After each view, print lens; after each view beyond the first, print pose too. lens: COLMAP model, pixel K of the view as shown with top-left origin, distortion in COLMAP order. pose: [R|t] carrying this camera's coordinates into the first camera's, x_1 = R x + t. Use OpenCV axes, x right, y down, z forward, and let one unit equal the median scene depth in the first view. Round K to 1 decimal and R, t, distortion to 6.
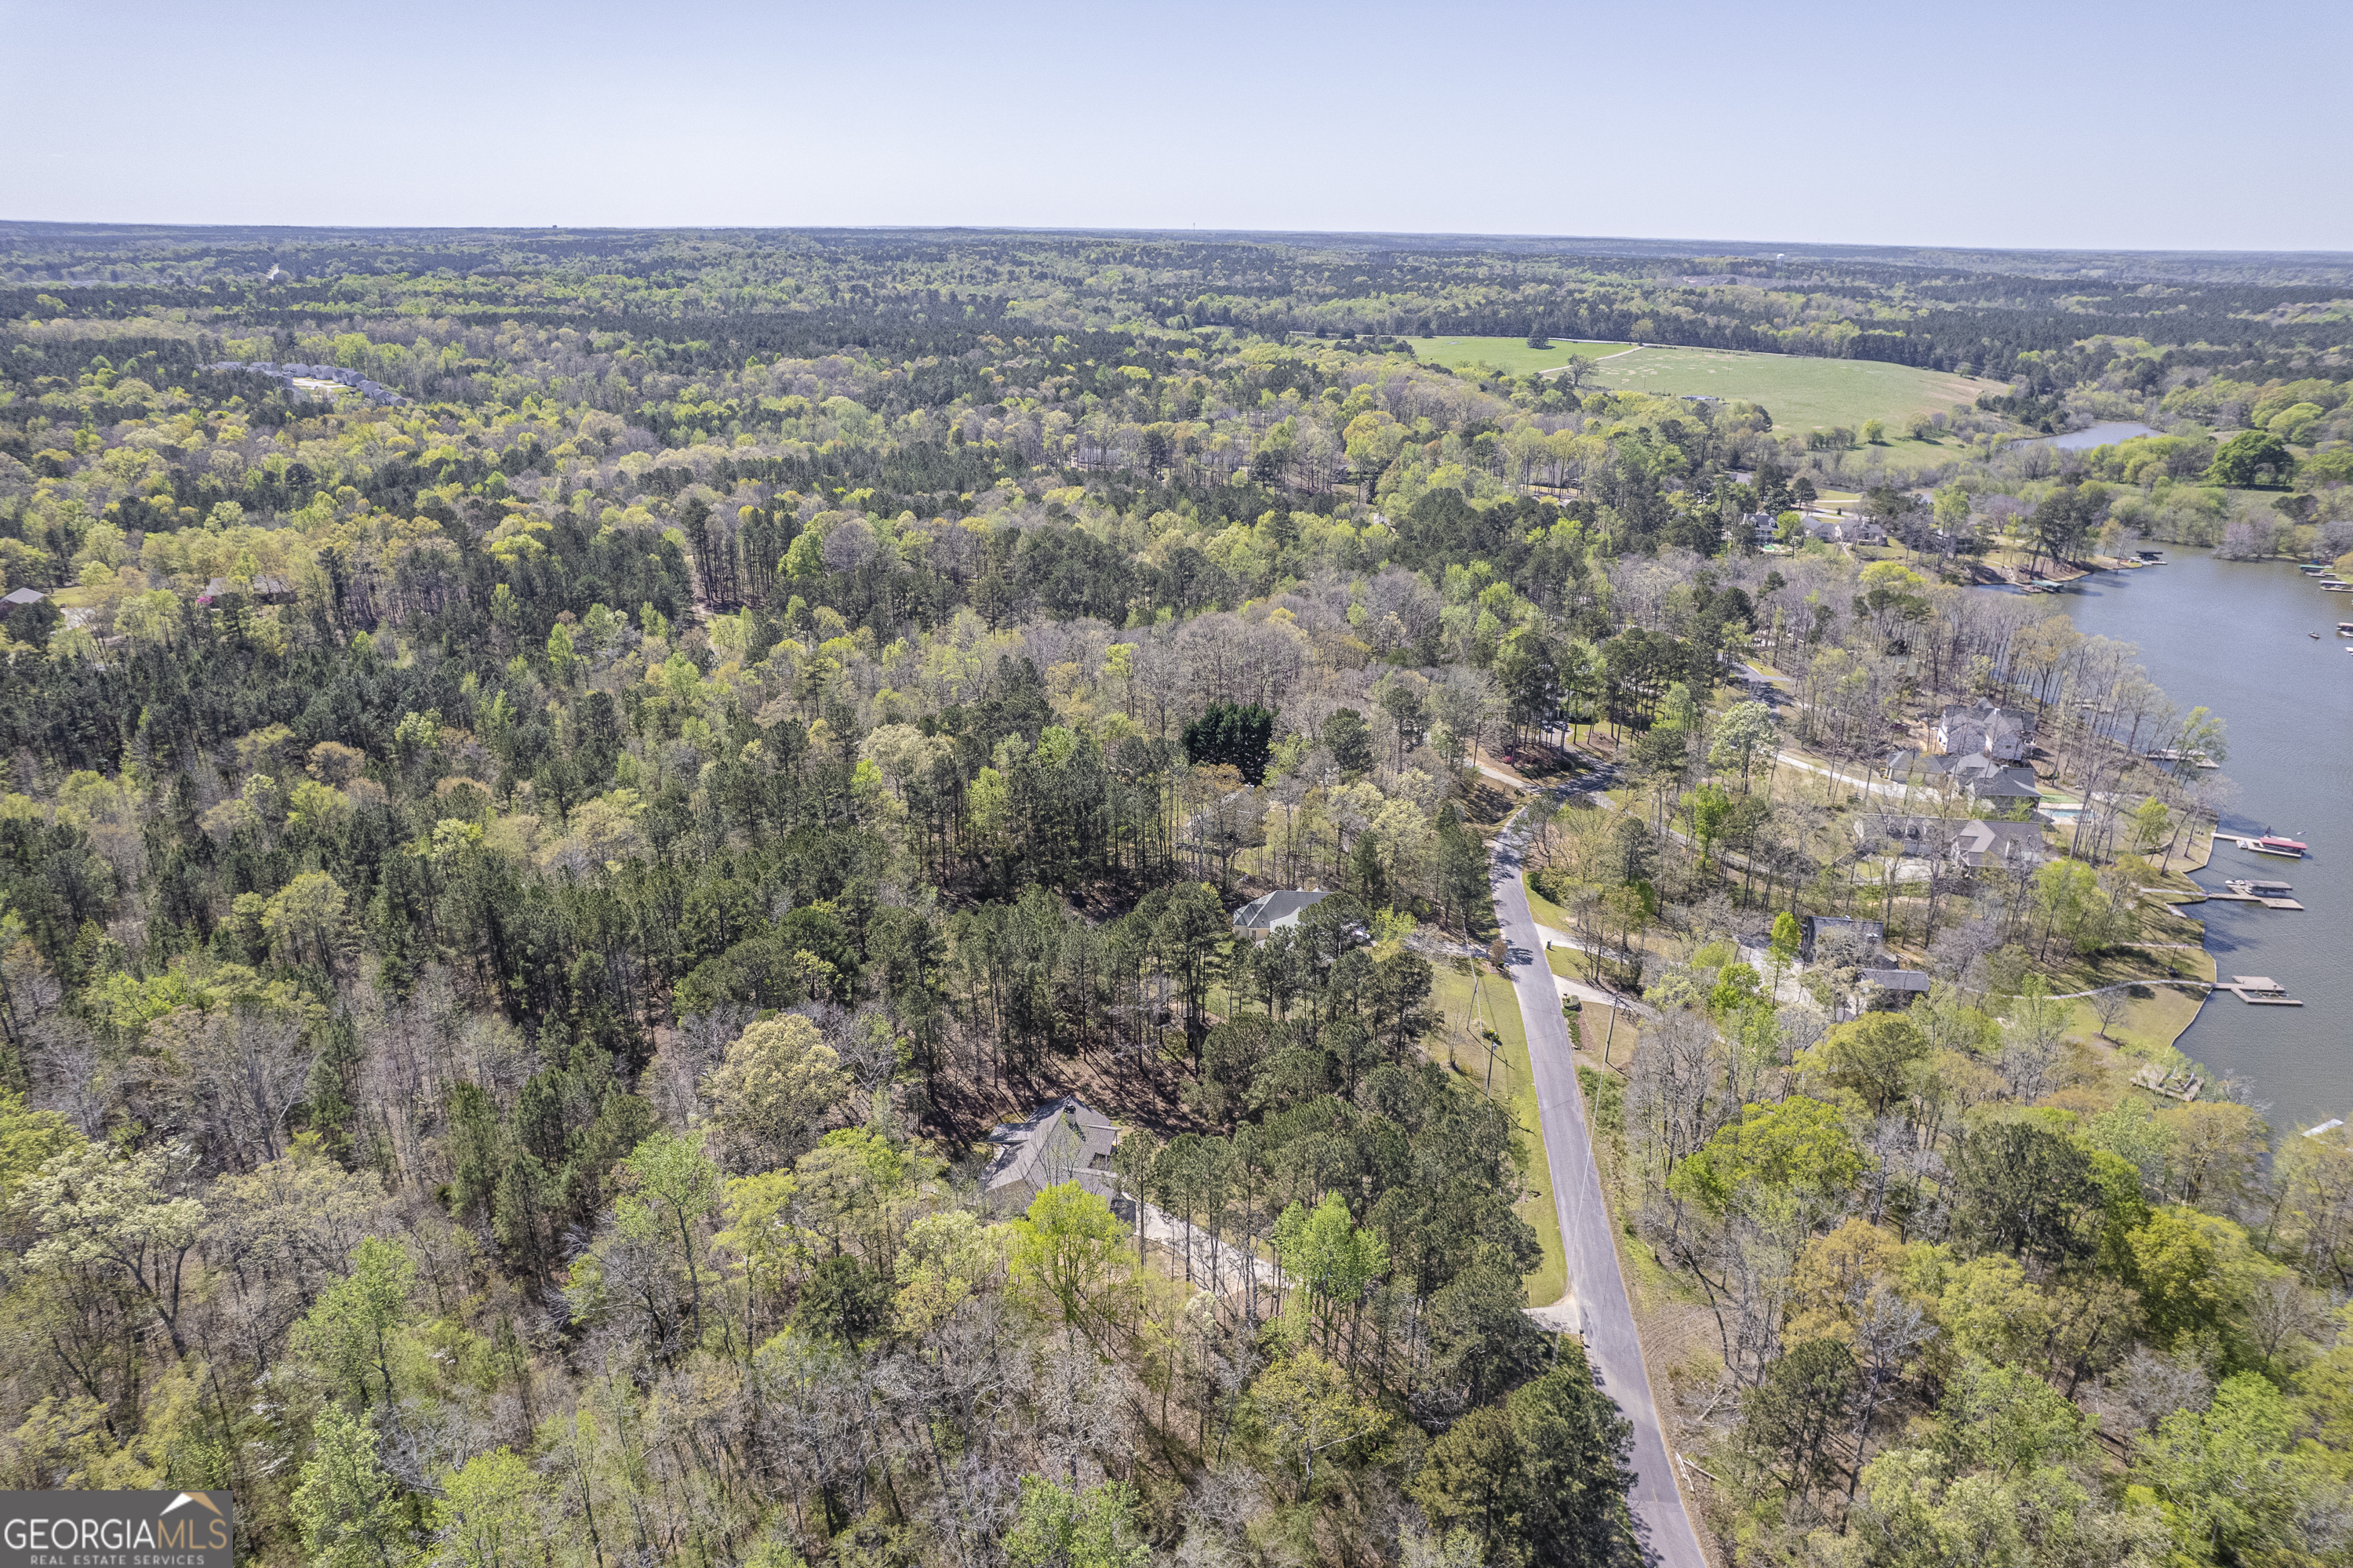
lens RADIAL K [[1515.5, 0, 1176.5], [0, 1515.5, 777.7], [0, 0, 1]] dist [-0.081982, 0.070957]
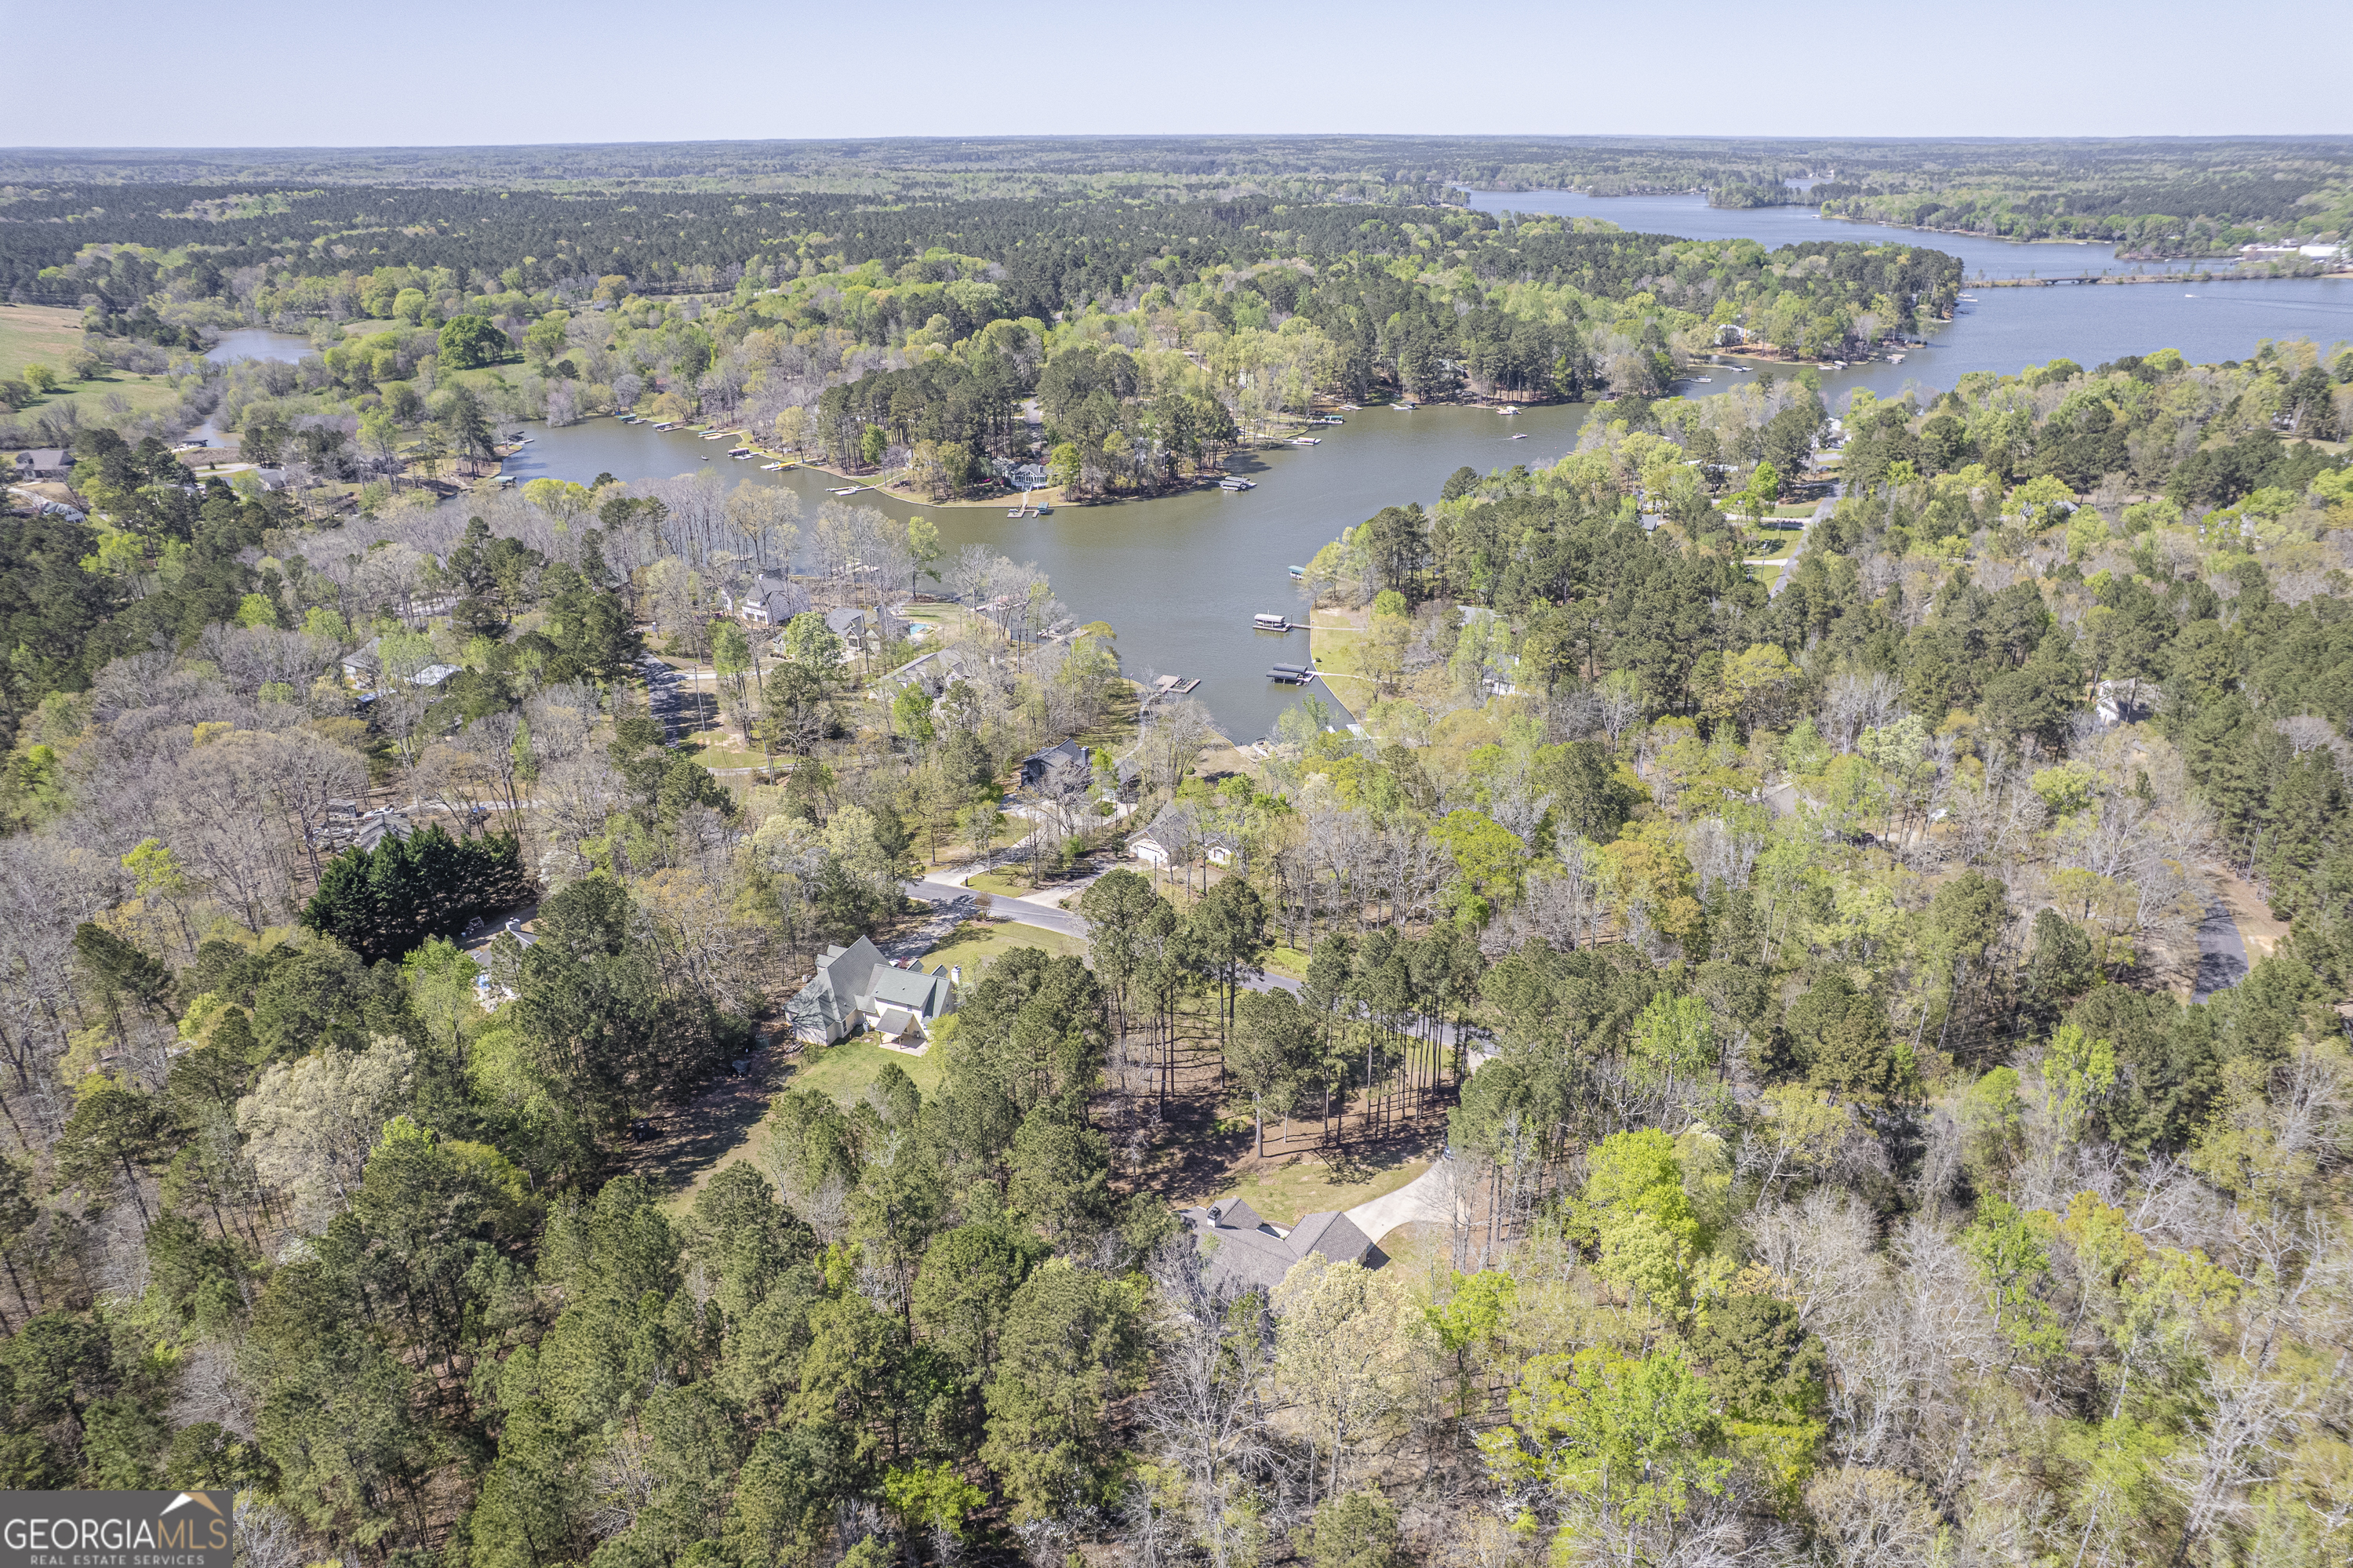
lens RADIAL K [[1515.5, 0, 1178.6], [0, 1515.5, 799.1], [0, 0, 1]] dist [-0.081982, 0.070957]
pose [[0.314316, -0.400581, 0.860663, -0.134070], [0.337546, 0.894524, 0.293069, -0.044677], [-0.887282, 0.198397, 0.416377, 0.118082]]
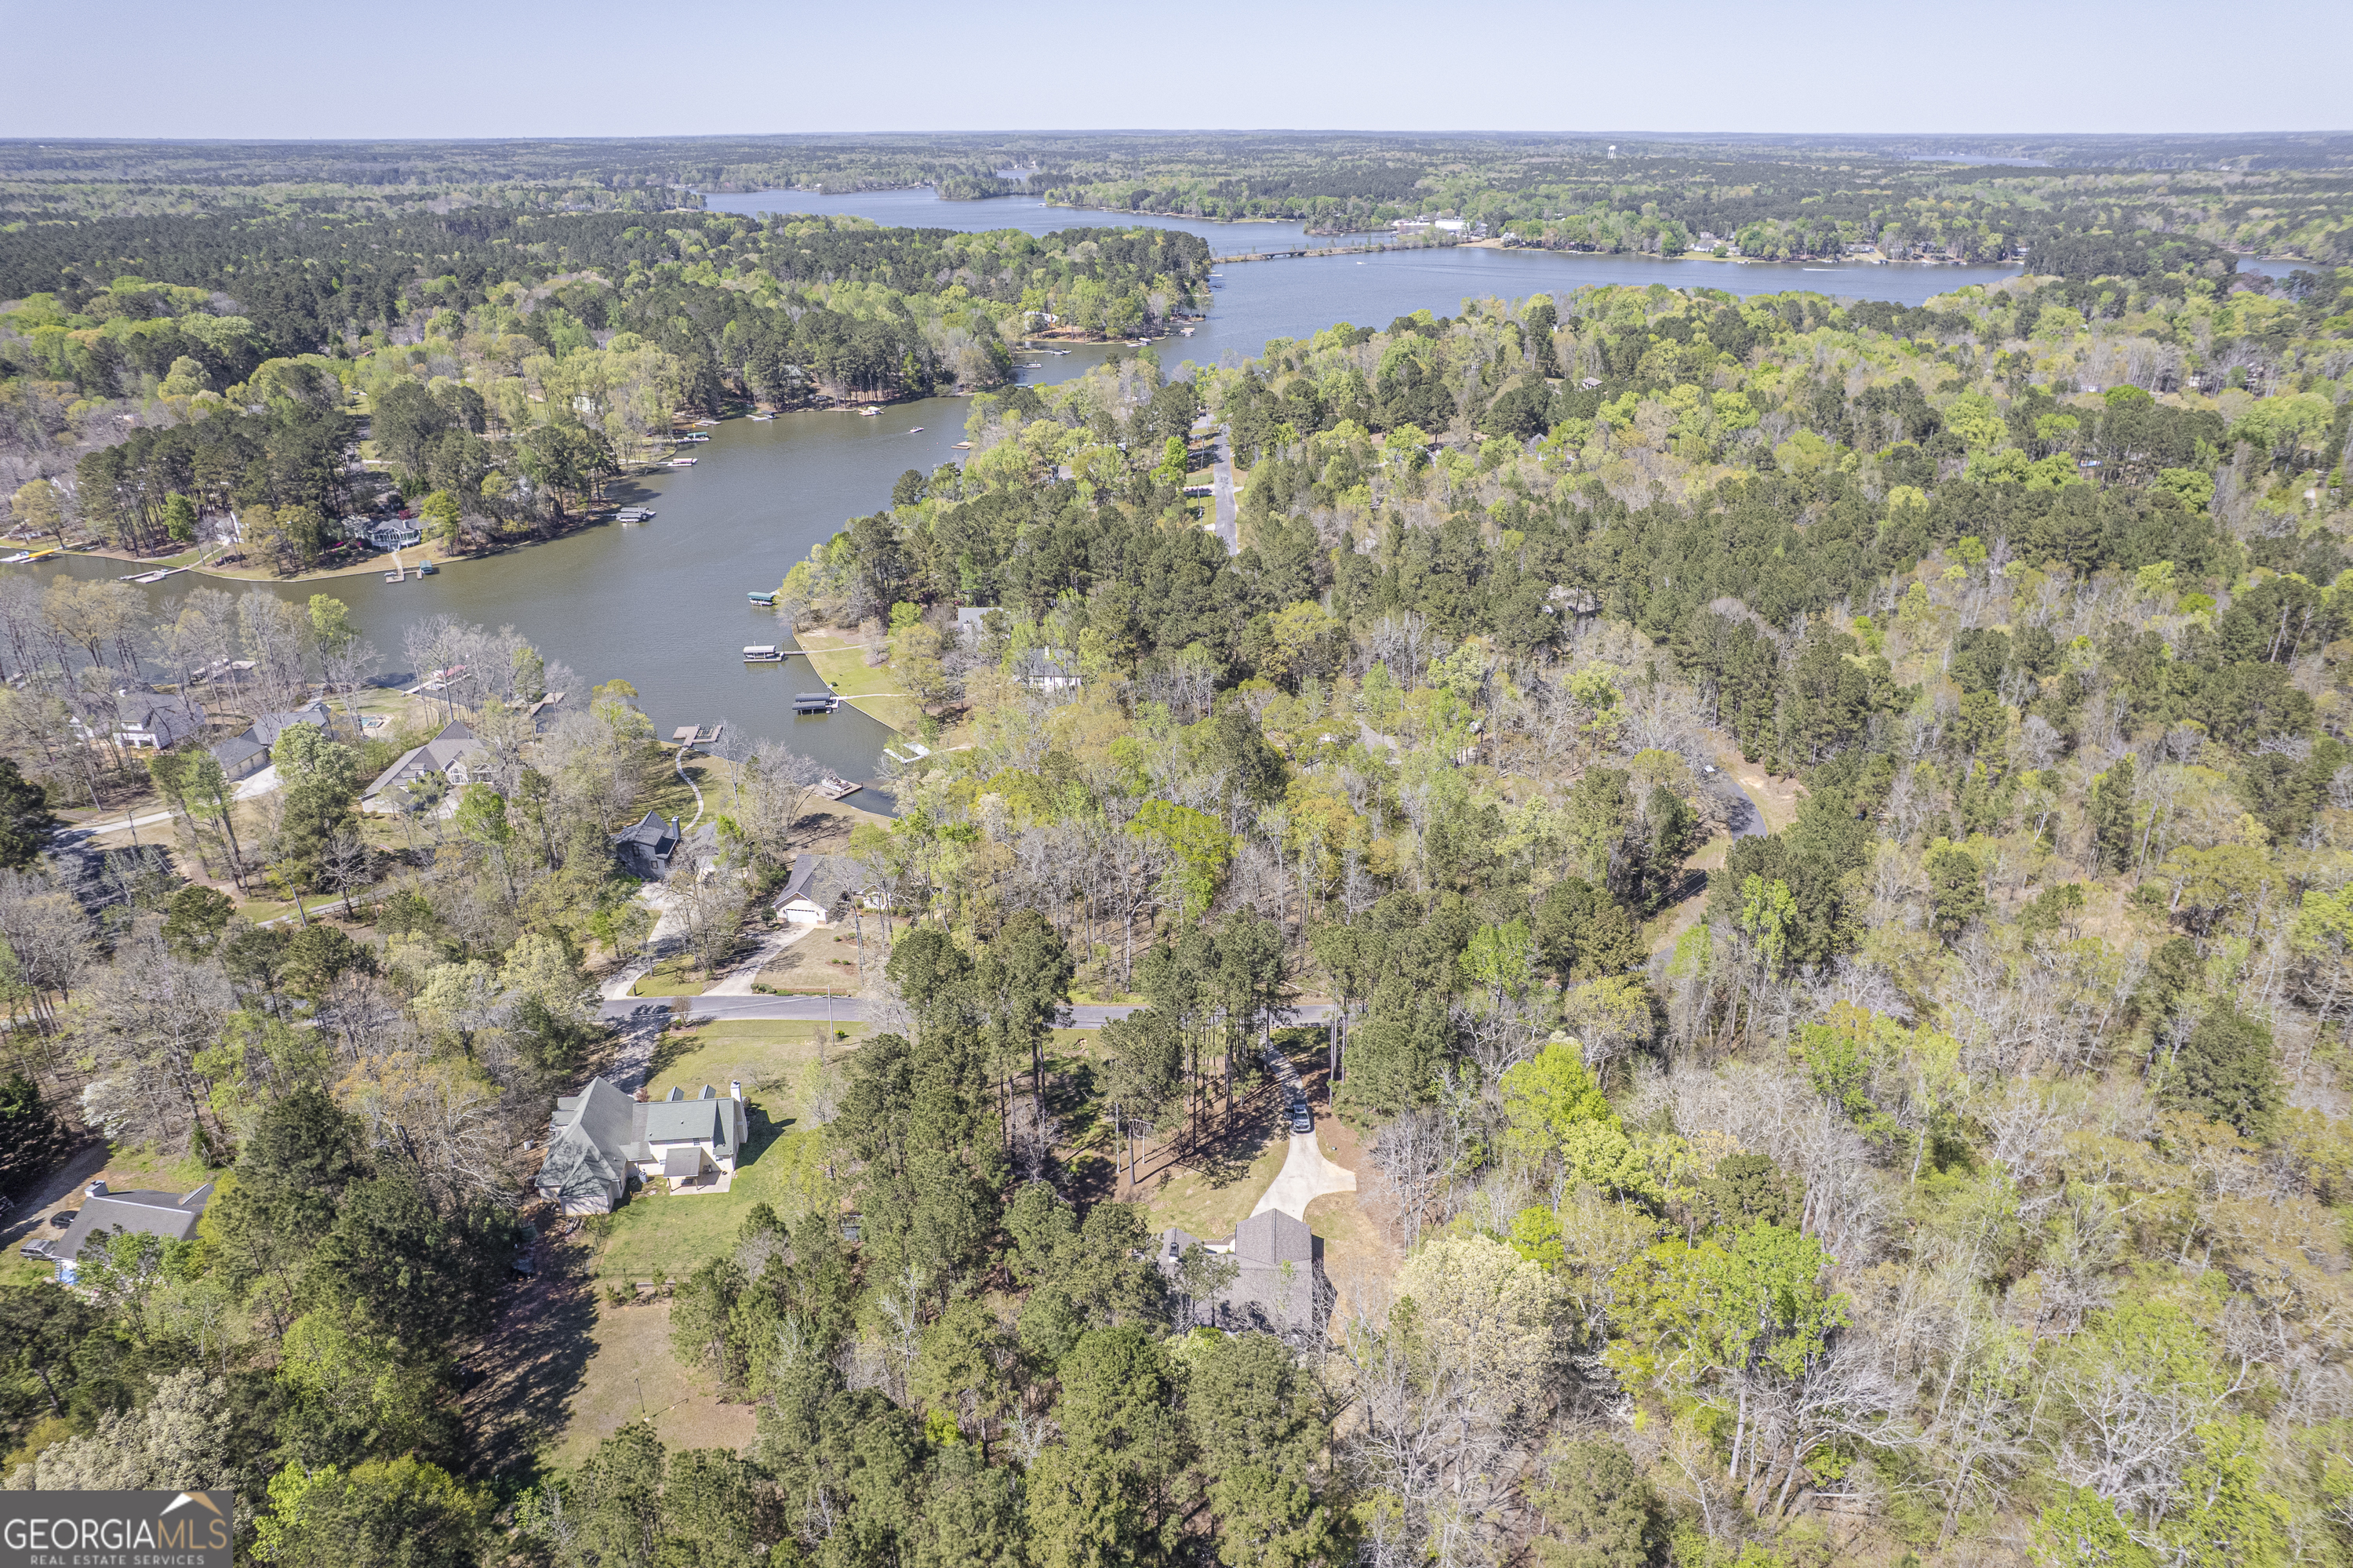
lens RADIAL K [[1515.5, 0, 1182.5], [0, 1515.5, 785.1], [0, 0, 1]] dist [-0.081982, 0.070957]
pose [[-0.168349, -0.408968, 0.896886, -0.132751], [0.341296, 0.829410, 0.442263, -0.065270], [-0.924757, 0.380558, -0.000051, 0.170495]]
